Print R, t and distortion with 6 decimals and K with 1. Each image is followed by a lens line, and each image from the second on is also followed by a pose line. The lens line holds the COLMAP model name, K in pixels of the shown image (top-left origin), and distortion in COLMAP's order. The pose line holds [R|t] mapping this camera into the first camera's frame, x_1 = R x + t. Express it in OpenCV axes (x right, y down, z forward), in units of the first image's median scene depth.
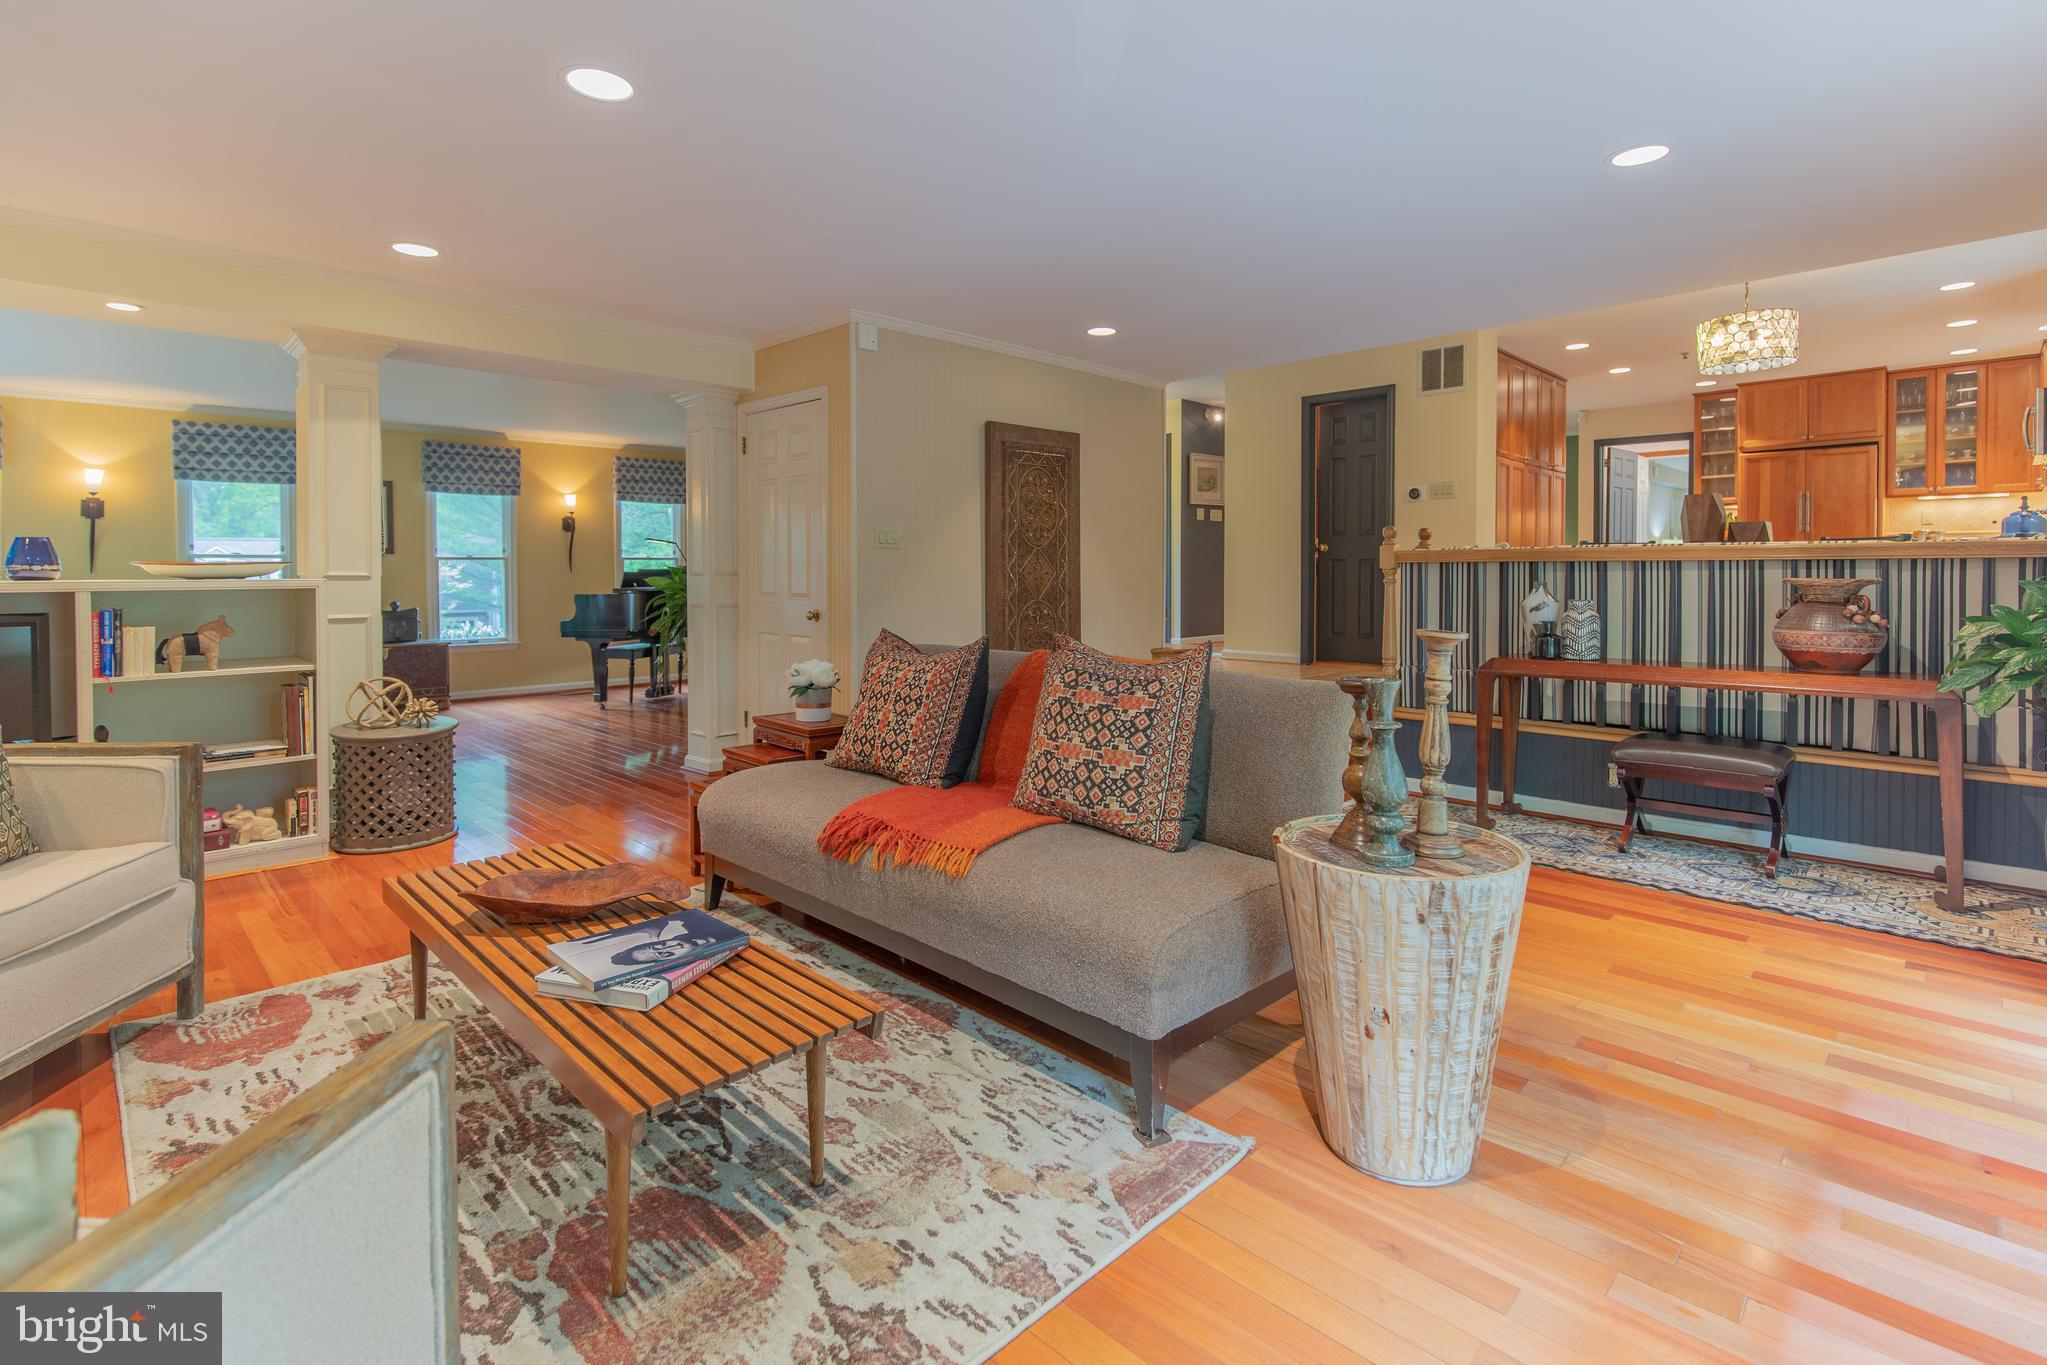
lens RADIAL K [[954.7, 0, 1023.4], [0, 954.7, 587.6], [0, 0, 1]] dist [0.009340, -0.001279]
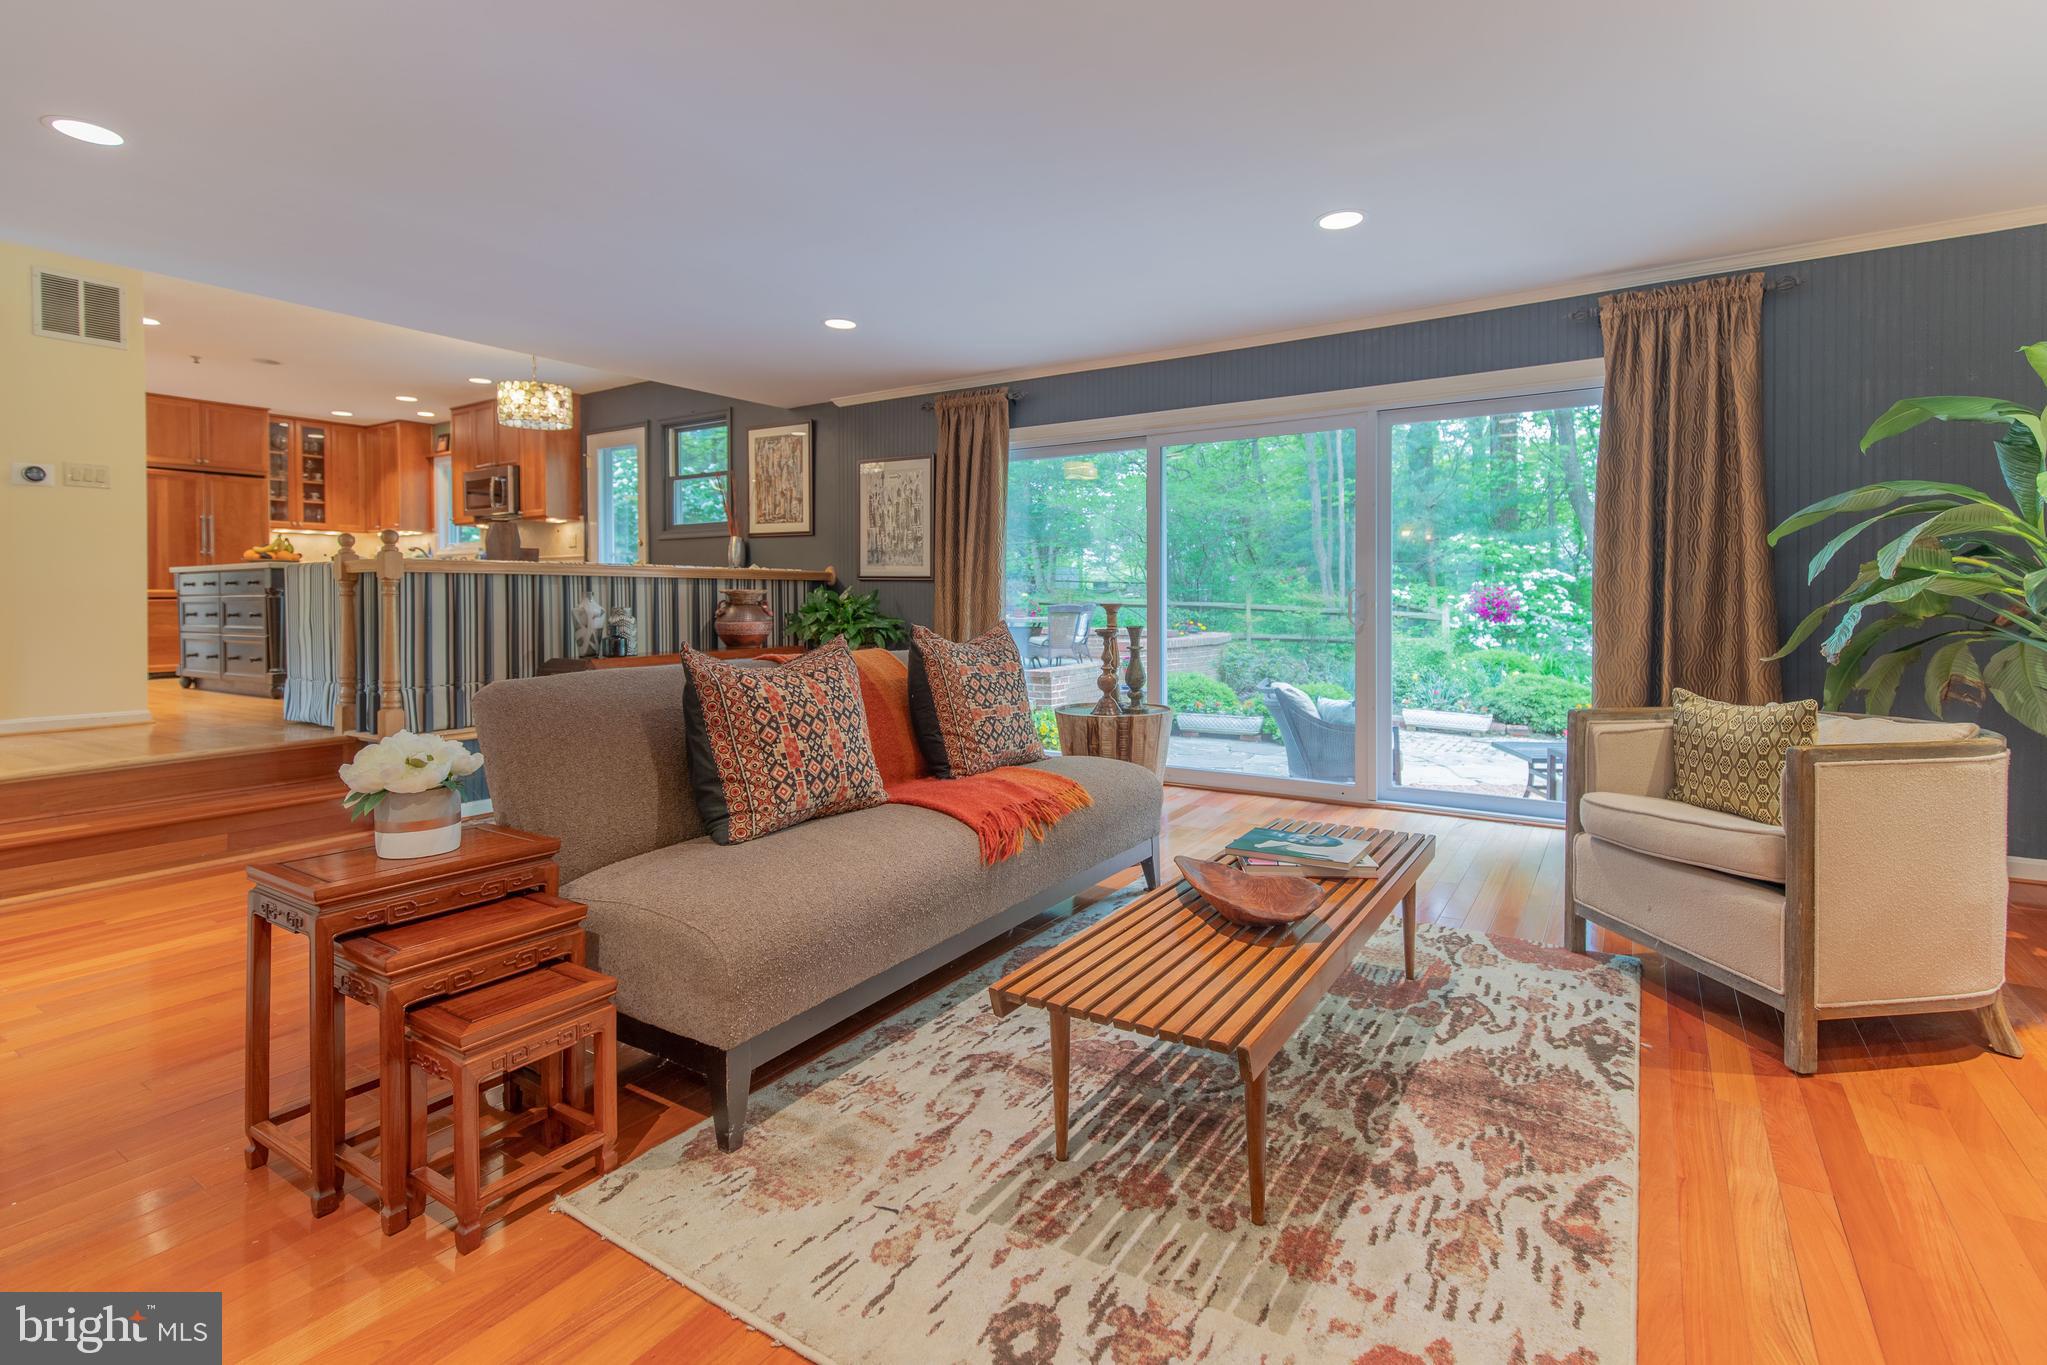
lens RADIAL K [[954.7, 0, 1031.1], [0, 954.7, 608.7], [0, 0, 1]] dist [0.009340, -0.001279]
pose [[-0.210902, -0.005290, 0.977493, -0.670266], [0.020717, 0.999737, 0.009881, 0.013070], [-0.977288, 0.022334, -0.210737, 0.689745]]
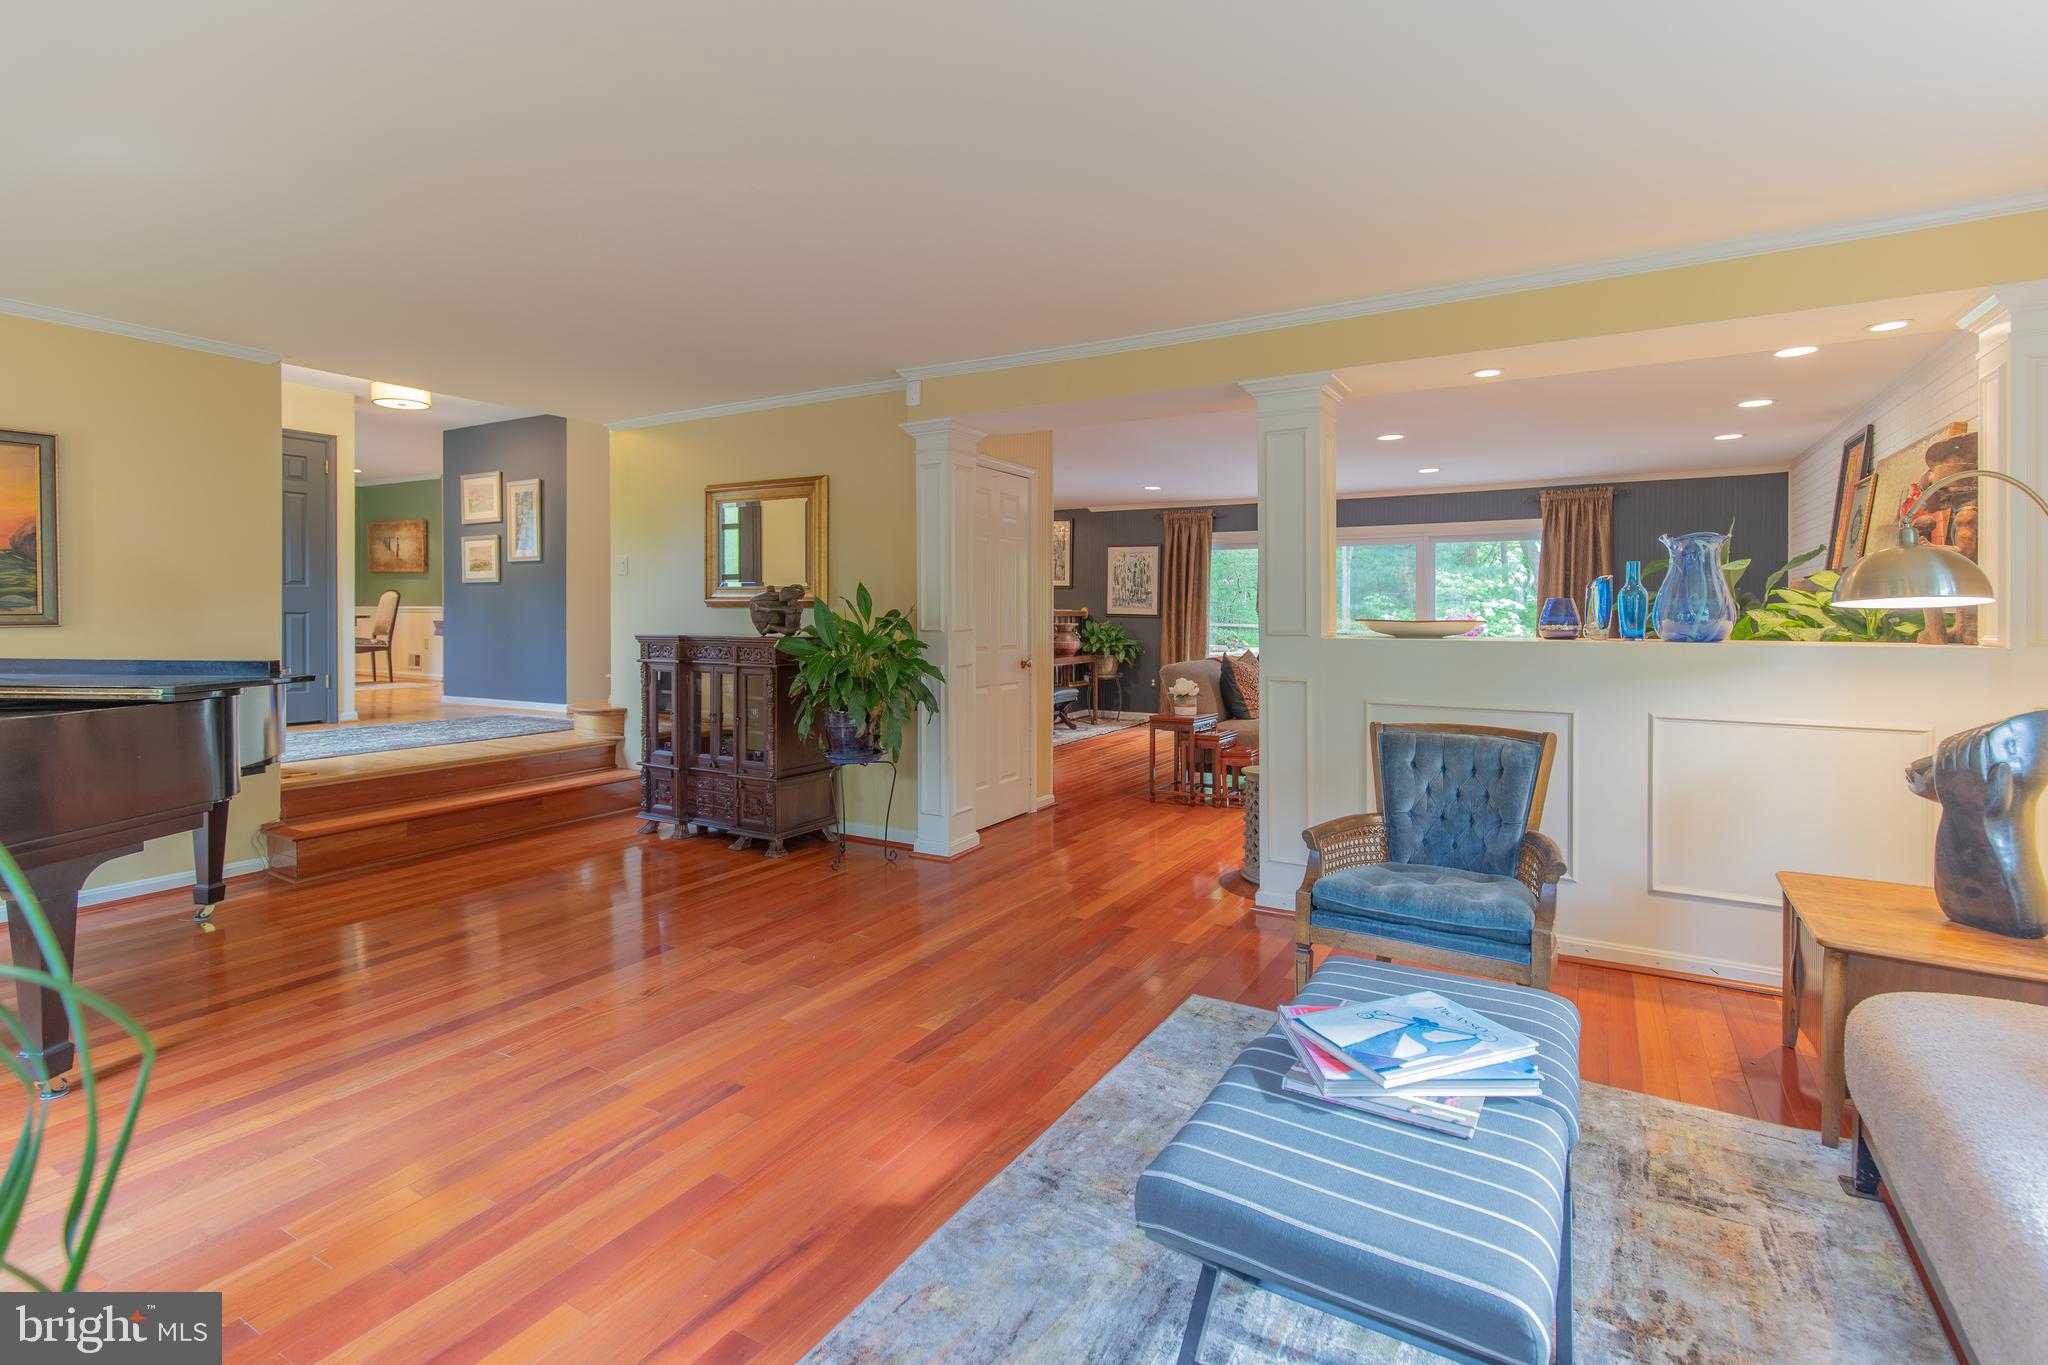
lens RADIAL K [[955.1, 0, 1014.5], [0, 955.1, 620.7], [0, 0, 1]] dist [0.009340, -0.001279]
pose [[-0.239379, -0.004807, 0.970914, -1.506207], [0.014970, 0.999851, 0.008641, -0.035404], [-0.970811, 0.016603, -0.239272, 1.450110]]
